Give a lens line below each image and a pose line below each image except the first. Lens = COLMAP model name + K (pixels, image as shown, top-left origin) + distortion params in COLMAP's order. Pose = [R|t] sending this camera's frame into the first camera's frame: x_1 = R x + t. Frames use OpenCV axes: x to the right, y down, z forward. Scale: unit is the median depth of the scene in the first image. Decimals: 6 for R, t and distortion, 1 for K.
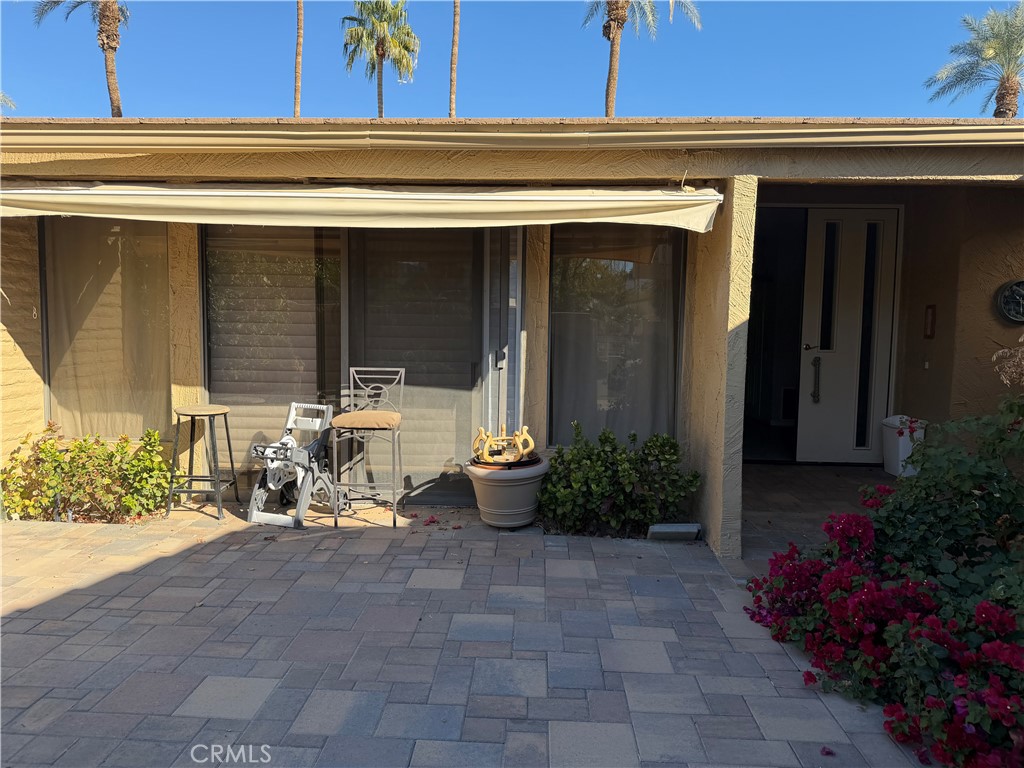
lens RADIAL K [[721.1, 0, 510.5], [0, 721.1, 391.8], [0, 0, 1]] dist [0.051826, -0.063496]
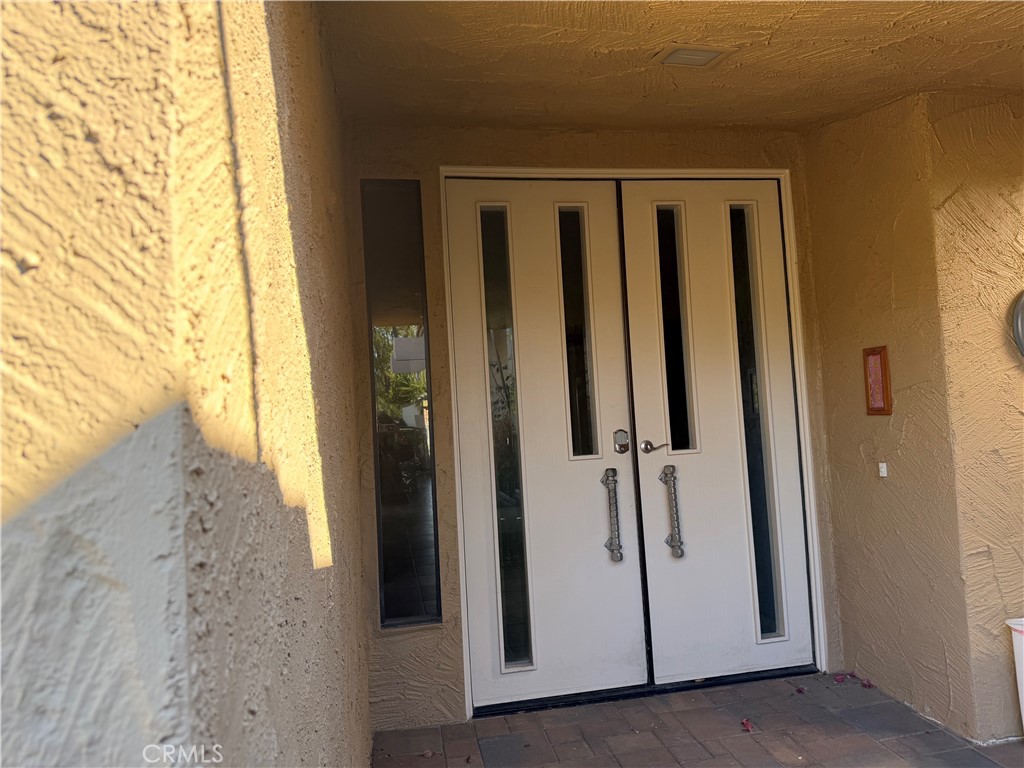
lens RADIAL K [[721.1, 0, 511.0], [0, 721.1, 388.8], [0, 0, 1]] dist [0.051826, -0.063496]
pose [[0.974201, -0.059460, 0.217710, 0.192754], [0.089175, 0.987586, -0.129312, -0.042224], [-0.207318, 0.145390, 0.967409, 0.488180]]
